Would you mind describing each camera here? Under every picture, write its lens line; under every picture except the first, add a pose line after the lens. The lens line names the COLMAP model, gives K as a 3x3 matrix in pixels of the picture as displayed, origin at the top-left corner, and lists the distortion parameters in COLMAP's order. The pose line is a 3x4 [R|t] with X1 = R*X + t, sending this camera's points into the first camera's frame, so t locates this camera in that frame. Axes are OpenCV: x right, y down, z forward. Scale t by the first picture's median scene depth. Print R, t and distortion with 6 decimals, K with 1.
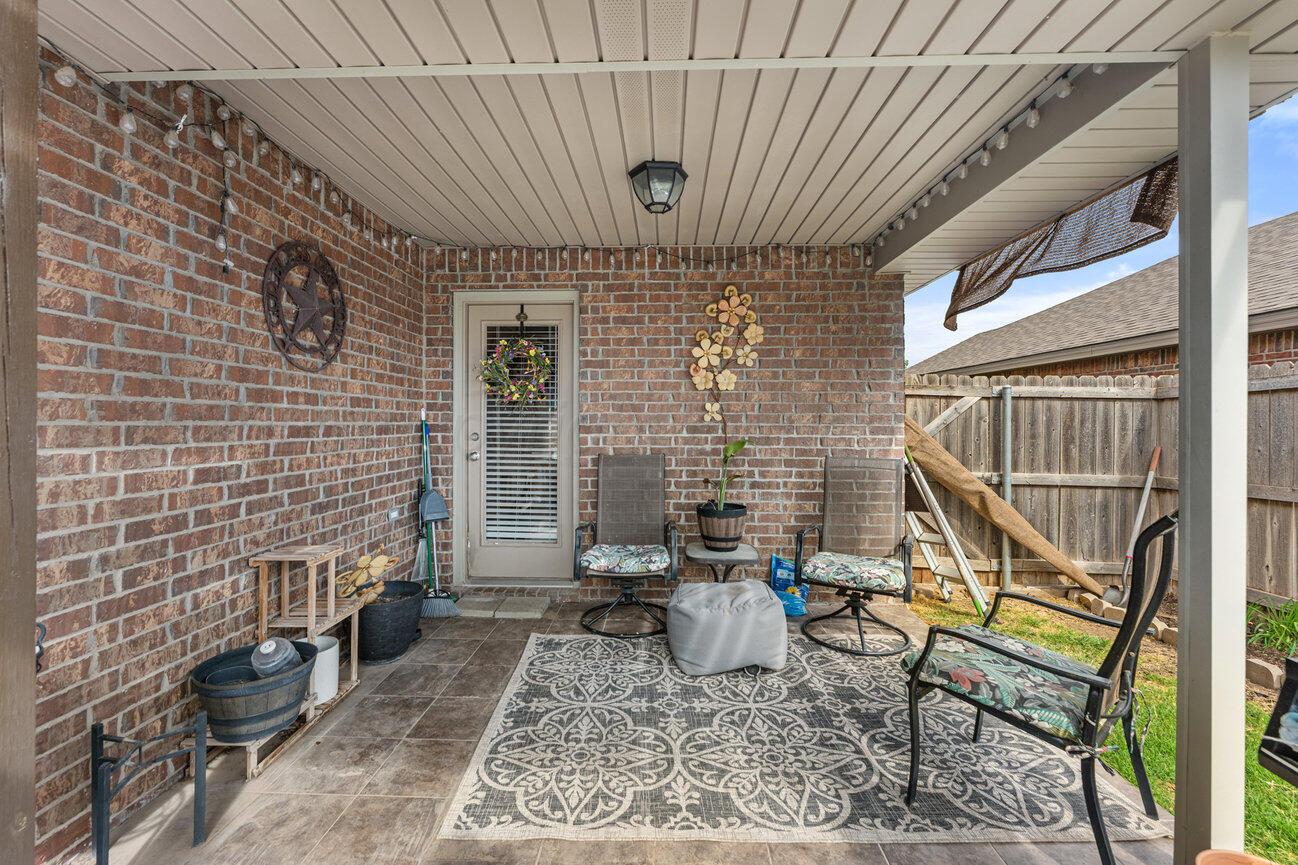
lens RADIAL K [[551.0, 0, 647.3], [0, 551.0, 430.0], [0, 0, 1]] dist [-0.003884, -0.000653]
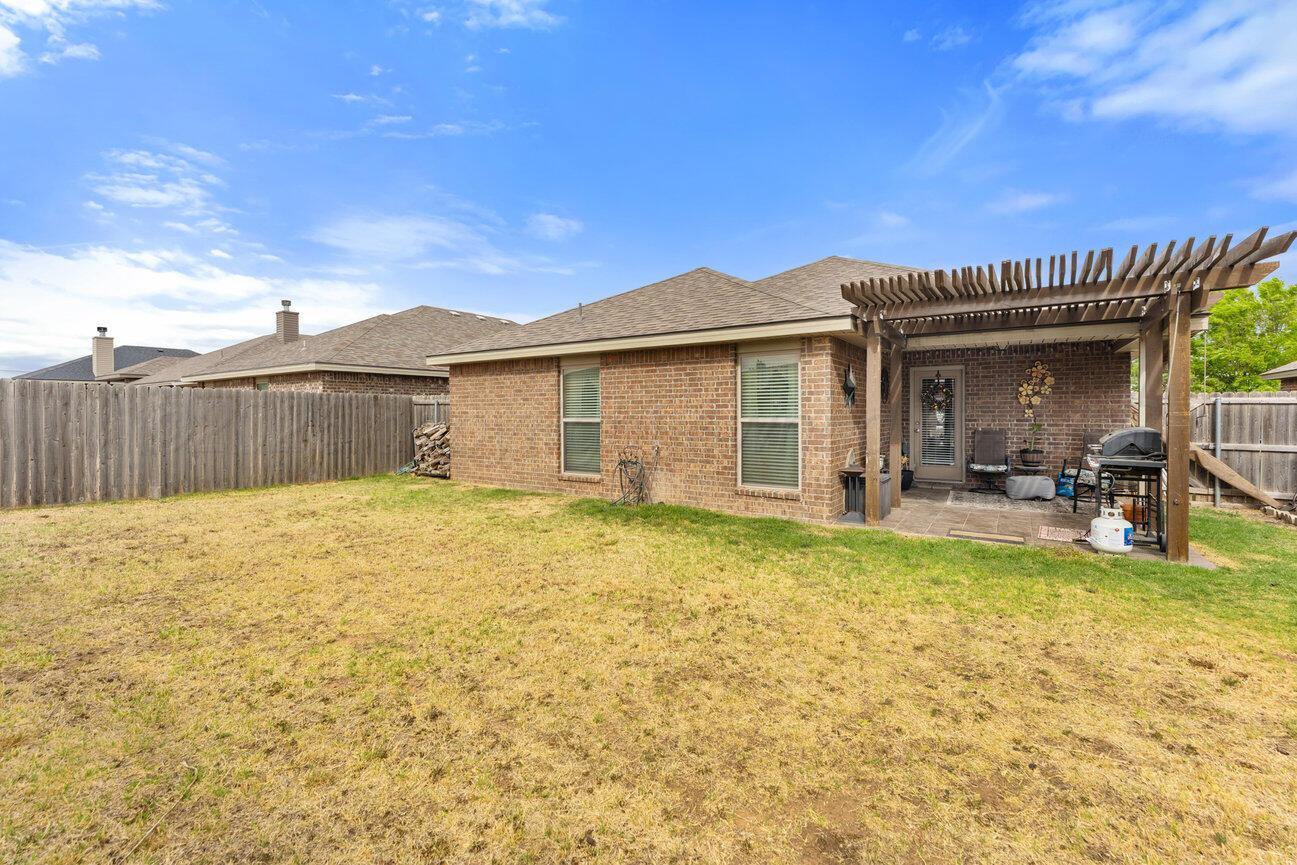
lens RADIAL K [[550.6, 0, 651.5], [0, 550.6, 418.8], [0, 0, 1]] dist [-0.003884, -0.000653]
pose [[0.849360, -0.000037, -0.527814, -0.015928], [-0.002434, 0.999989, -0.003987, 0.005518], [0.527809, 0.004671, 0.849350, -1.927237]]
